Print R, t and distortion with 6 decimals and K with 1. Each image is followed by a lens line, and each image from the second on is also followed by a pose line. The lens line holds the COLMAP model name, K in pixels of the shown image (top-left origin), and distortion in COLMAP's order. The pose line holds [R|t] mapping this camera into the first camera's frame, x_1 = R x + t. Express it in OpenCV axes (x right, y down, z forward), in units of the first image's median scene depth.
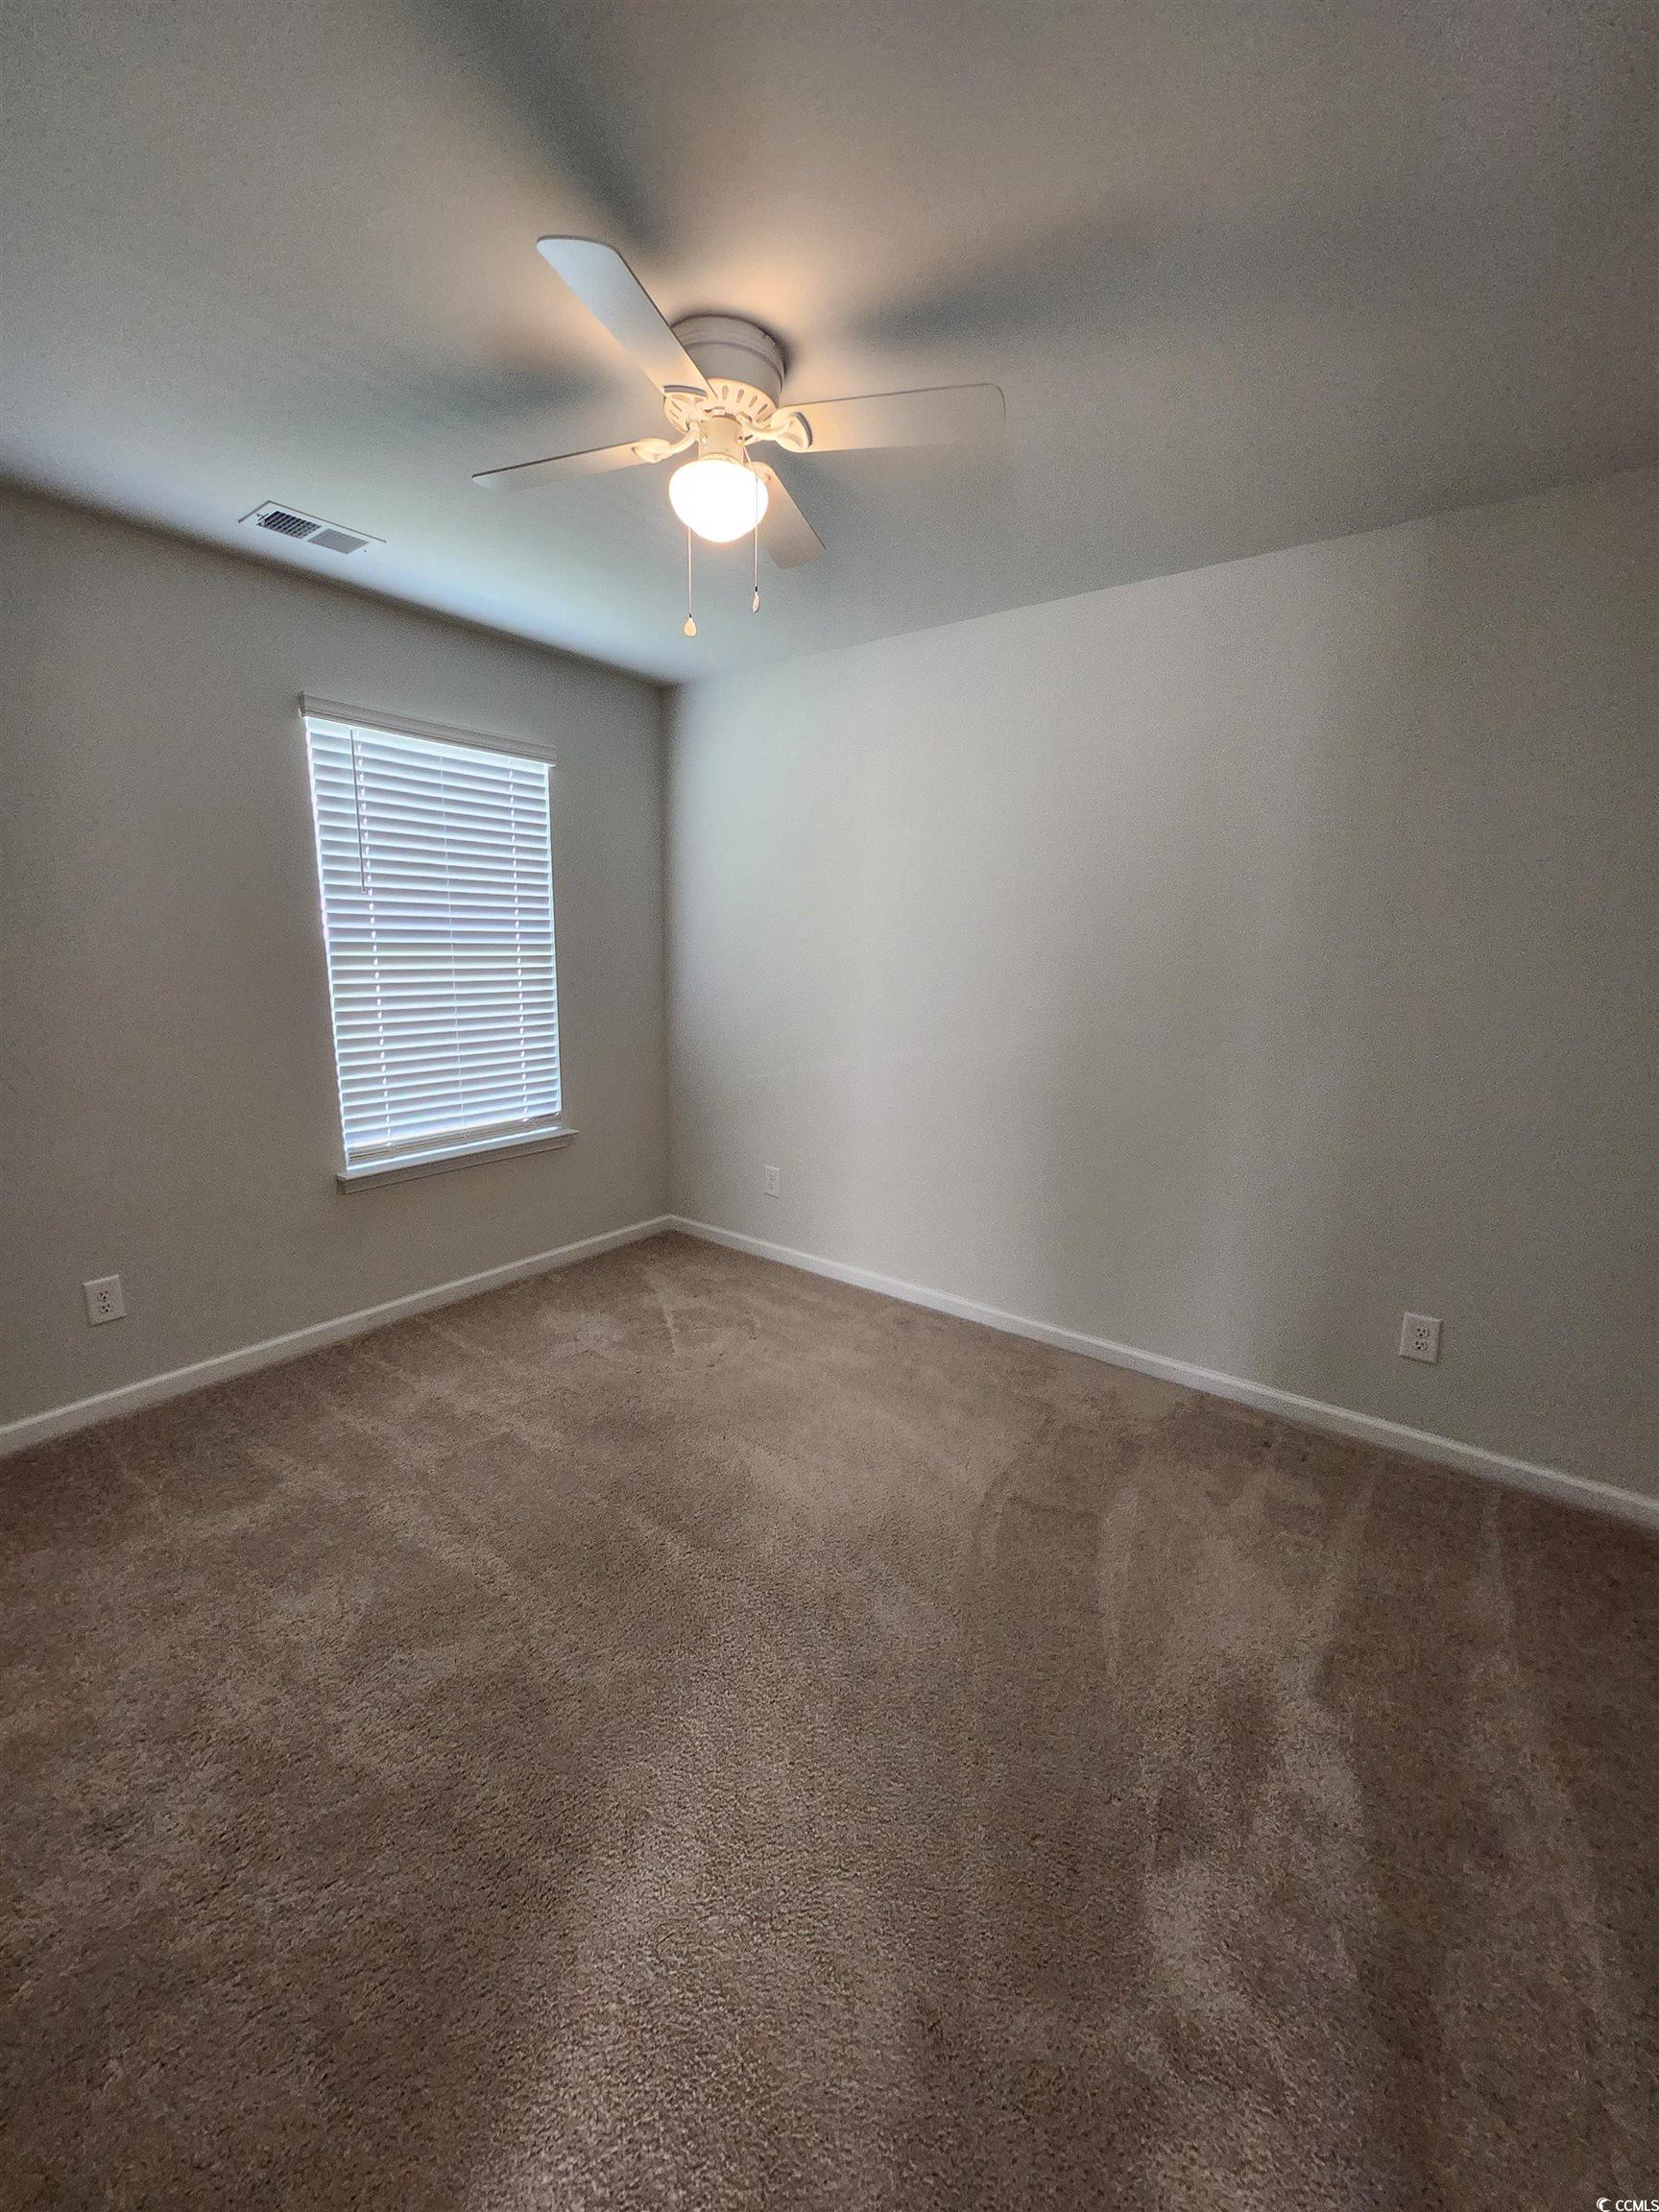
lens RADIAL K [[877.7, 0, 818.6], [0, 877.7, 1107.5], [0, 0, 1]] dist [-0.000120, 0.000163]
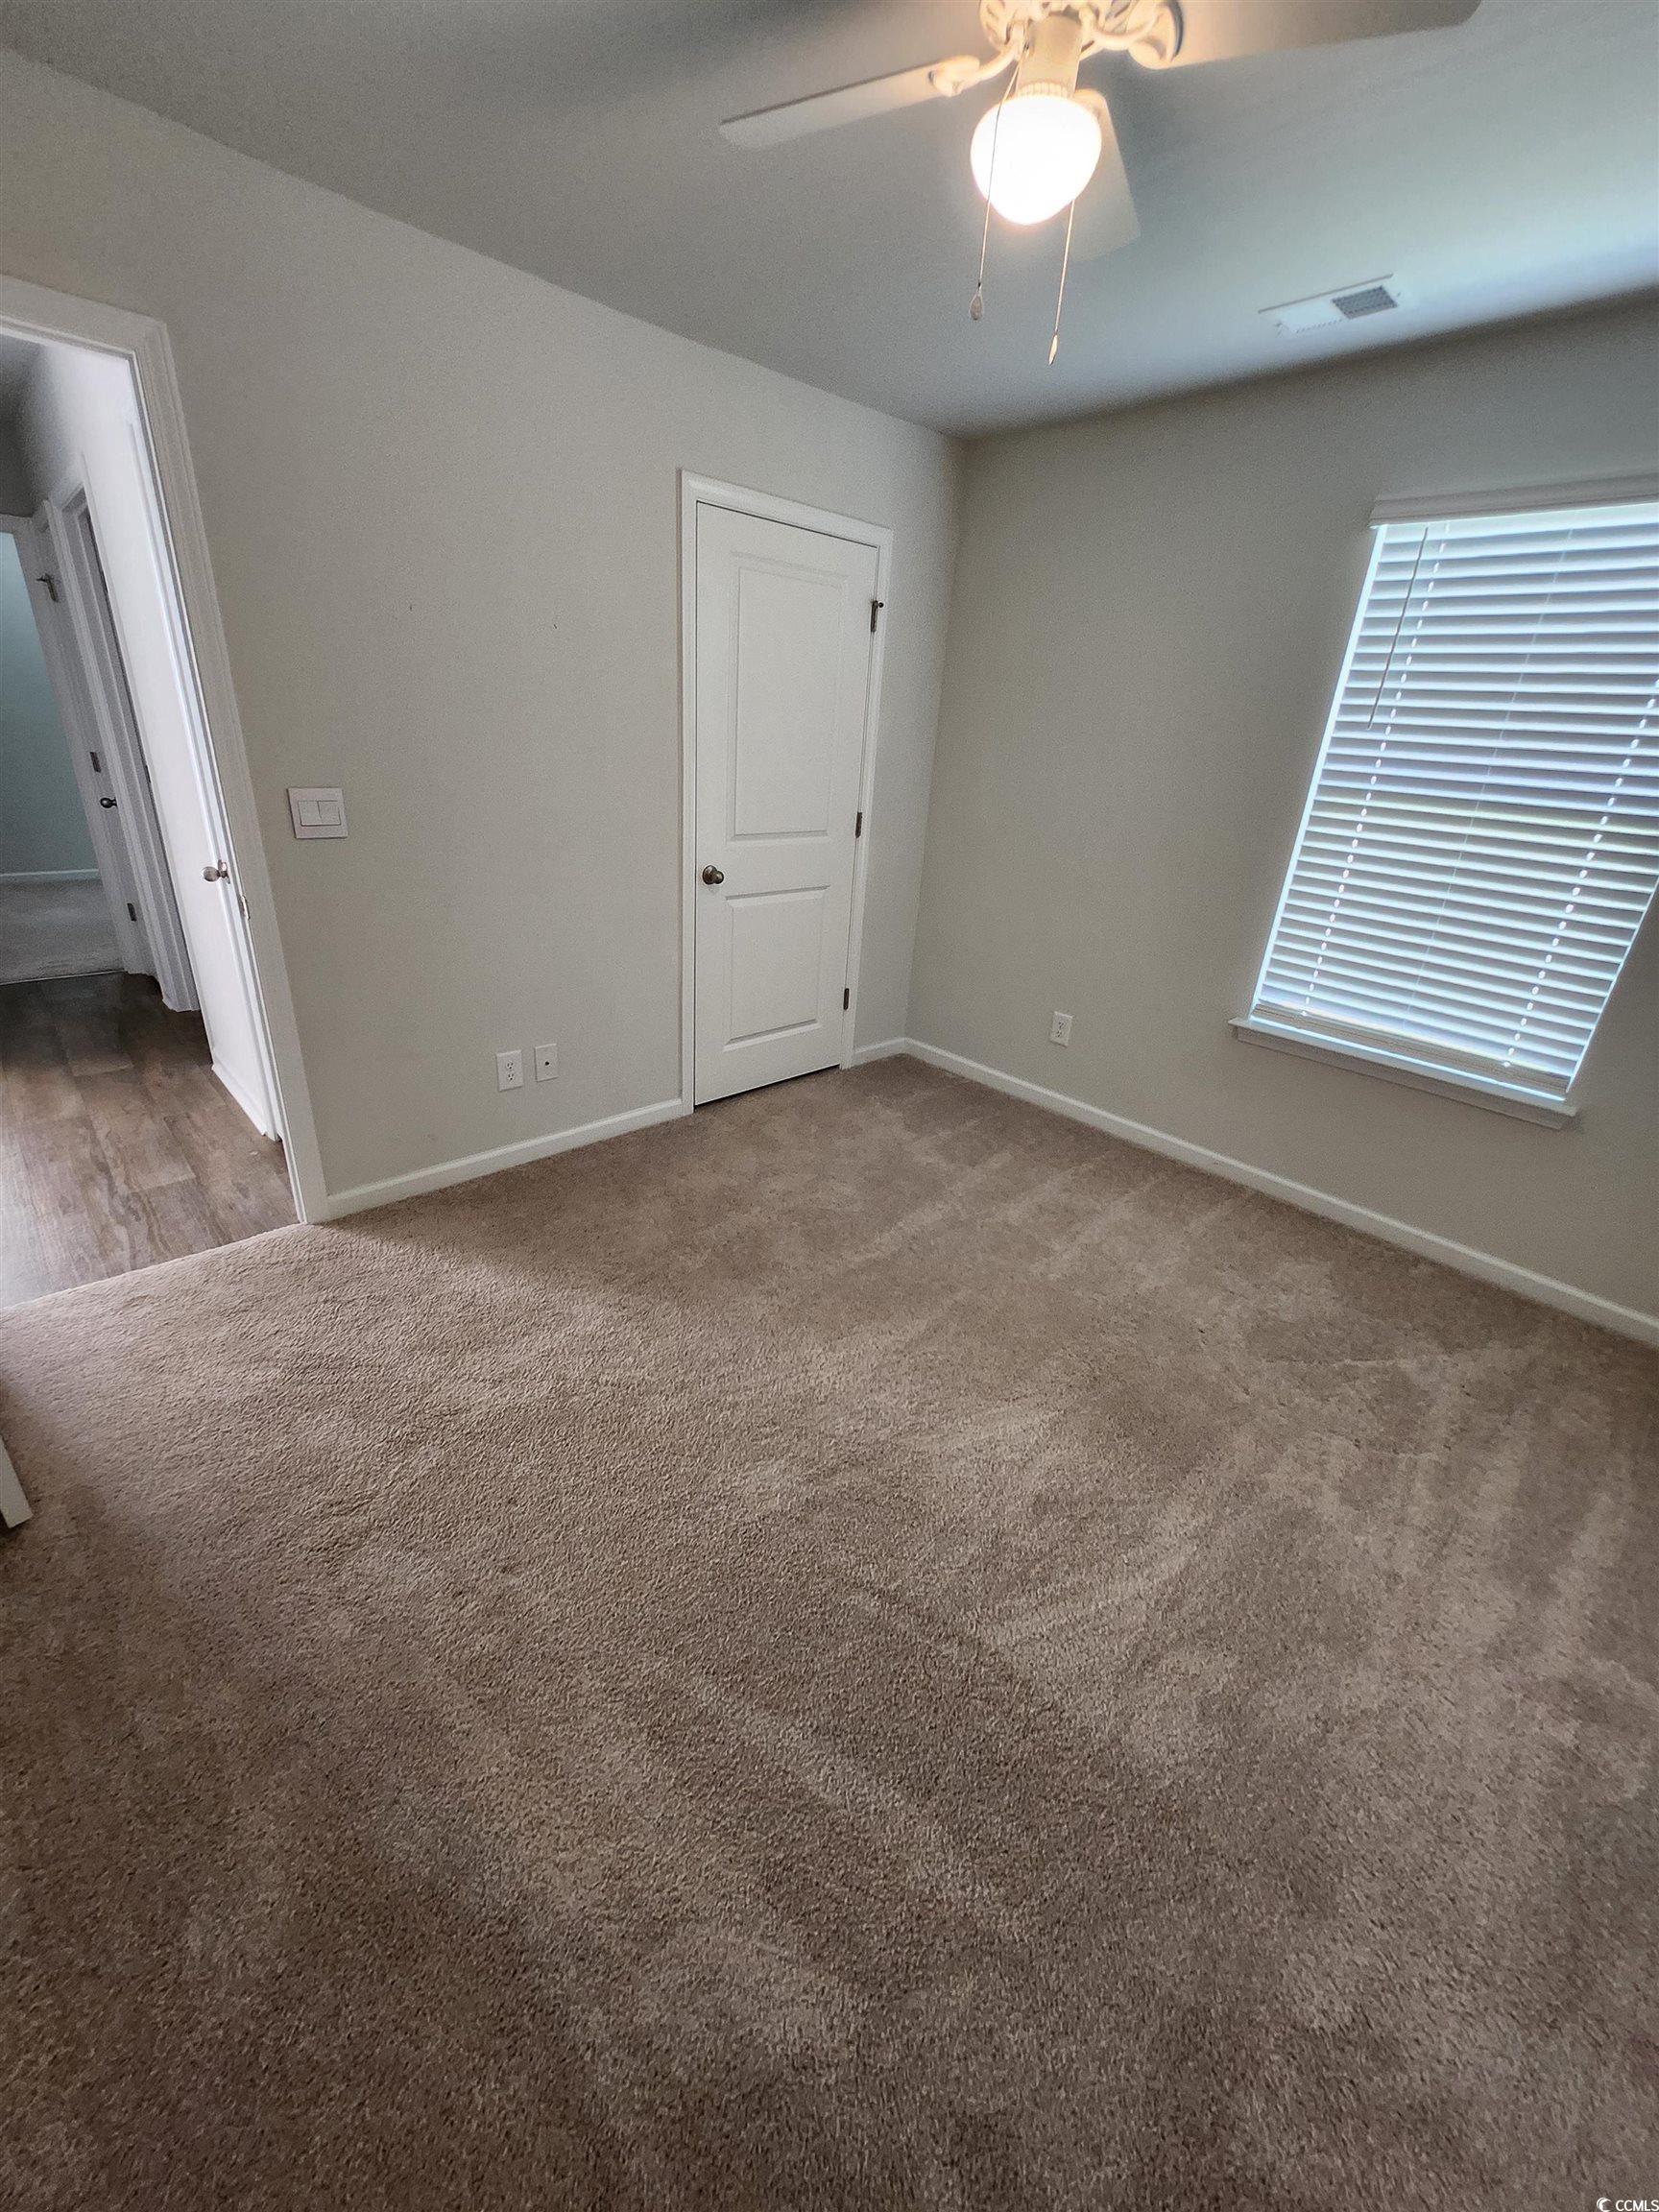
lens RADIAL K [[877.7, 0, 818.6], [0, 877.7, 1107.5], [0, 0, 1]] dist [-0.000120, 0.000163]
pose [[-0.156777, 0.373140, -0.914433, 0.505341], [-0.255063, 0.879176, 0.402483, -0.119302], [0.954130, 0.296338, -0.042661, 0.595829]]
